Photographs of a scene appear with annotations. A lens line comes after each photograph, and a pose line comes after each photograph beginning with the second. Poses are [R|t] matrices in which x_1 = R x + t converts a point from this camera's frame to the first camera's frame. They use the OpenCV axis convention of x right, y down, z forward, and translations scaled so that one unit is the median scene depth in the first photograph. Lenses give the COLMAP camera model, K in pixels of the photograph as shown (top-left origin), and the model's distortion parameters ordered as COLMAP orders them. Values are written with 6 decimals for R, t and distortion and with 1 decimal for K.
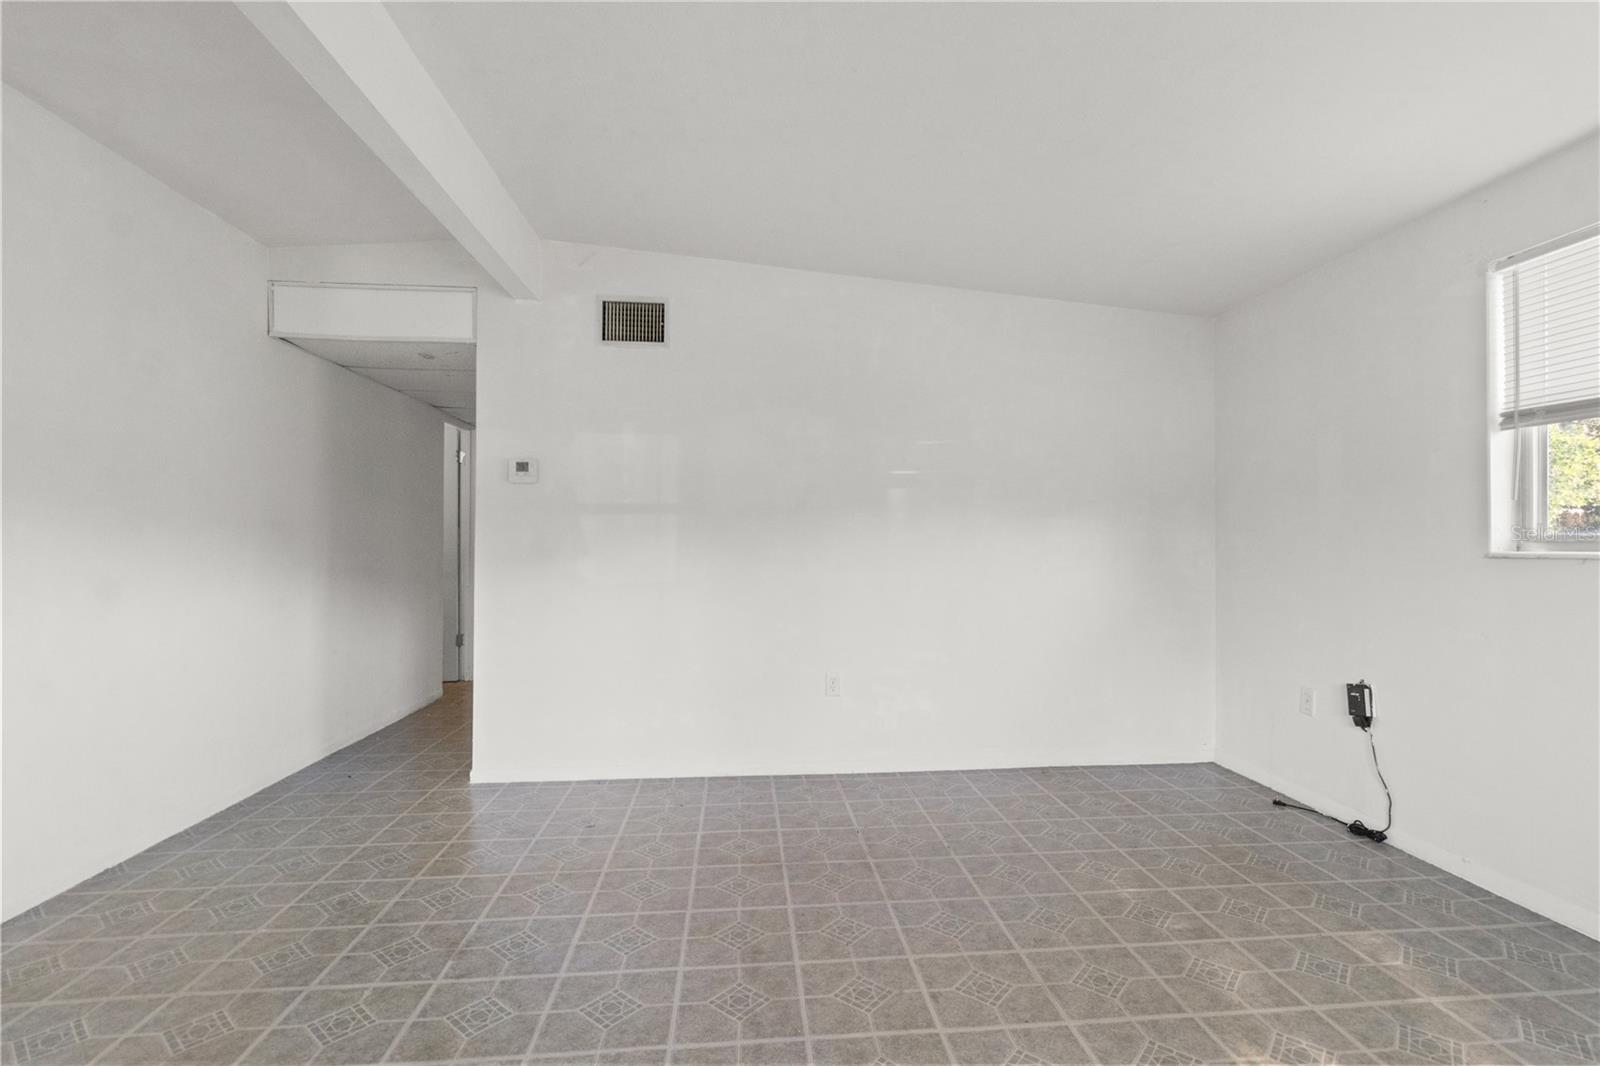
lens RADIAL K [[750.4, 0, 827.7], [0, 750.4, 549.8], [0, 0, 1]] dist [-0.006060, 0.001791]
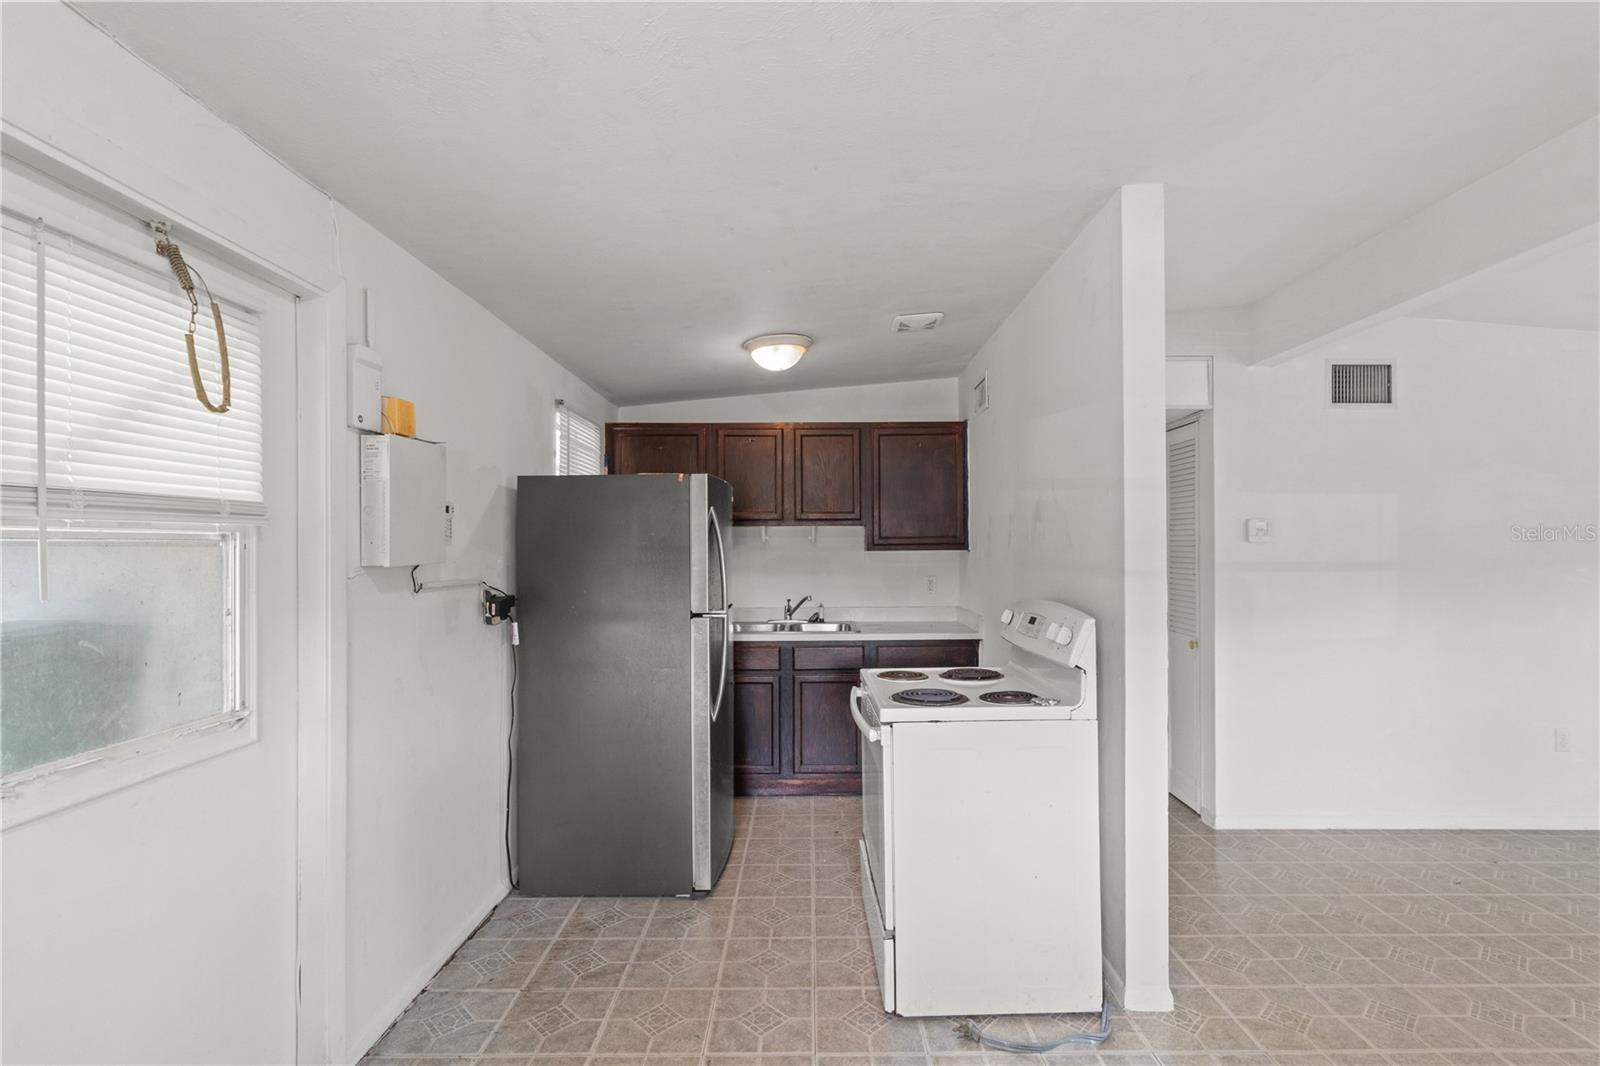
lens RADIAL K [[750.4, 0, 805.6], [0, 750.4, 545.5], [0, 0, 1]] dist [-0.006060, 0.001791]
pose [[0.994516, -0.001854, -0.104570, -0.982144], [-0.000269, 0.999794, -0.020292, -0.064660], [0.104586, 0.020209, 0.994310, -0.109312]]
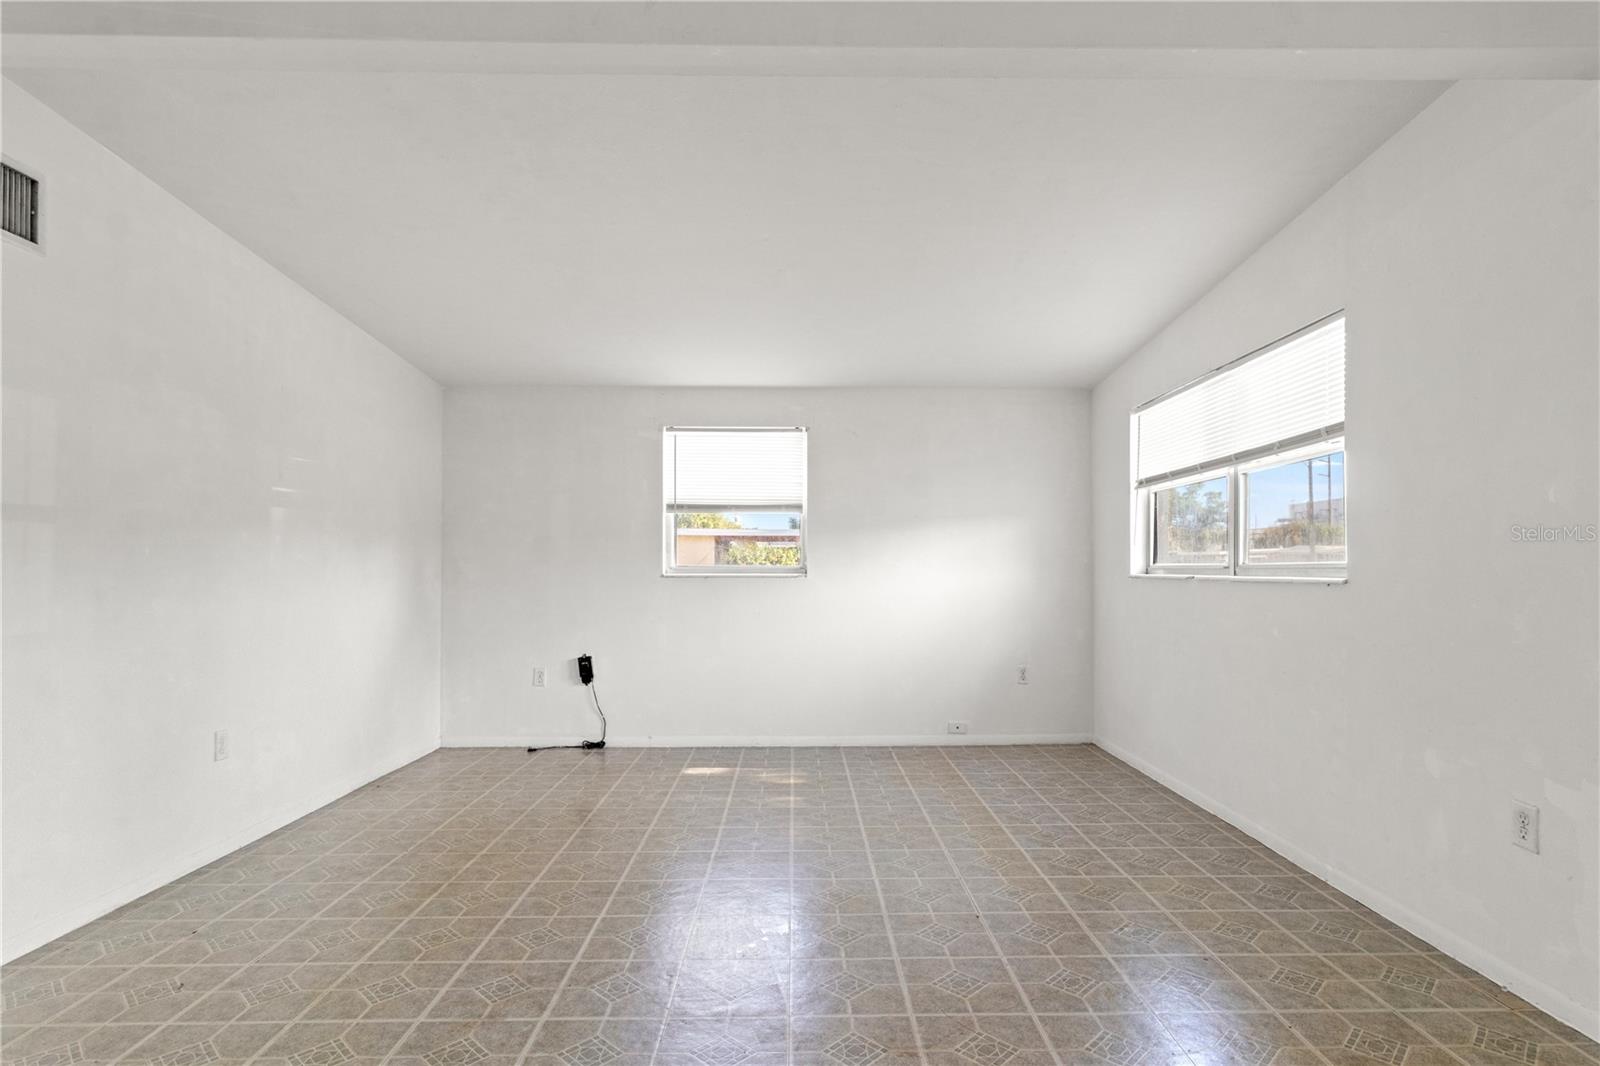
lens RADIAL K [[818.8, 0, 807.4], [0, 818.8, 554.0], [0, 0, 1]] dist [0.003294, -0.002357]
pose [[0.078848, 0.023355, 0.996613, -0.906089], [0.015810, 0.999570, -0.024676, 0.007870], [-0.996761, 0.017702, 0.078445, 0.335215]]
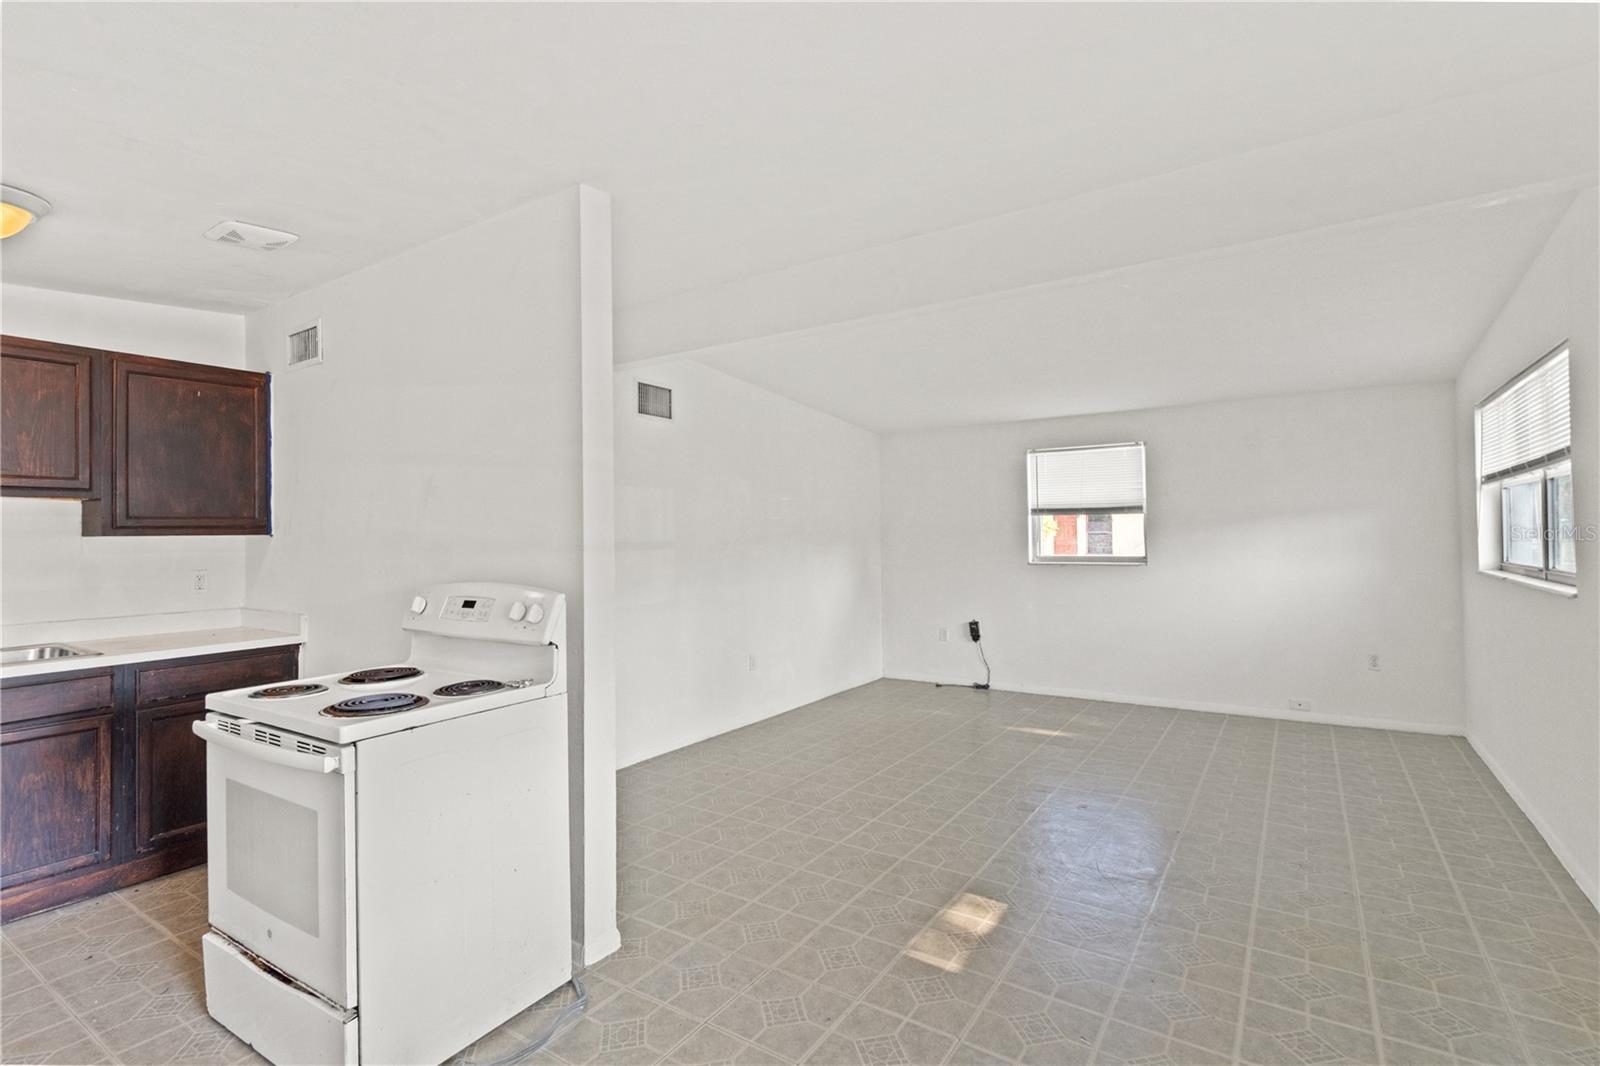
lens RADIAL K [[750.4, 0, 815.7], [0, 750.4, 521.1], [0, 0, 1]] dist [-0.006060, 0.001791]
pose [[0.619909, 0.011270, 0.784593, -1.187961], [0.021385, 0.999283, -0.031250, -0.053247], [-0.784382, 0.036151, 0.619223, -0.022403]]
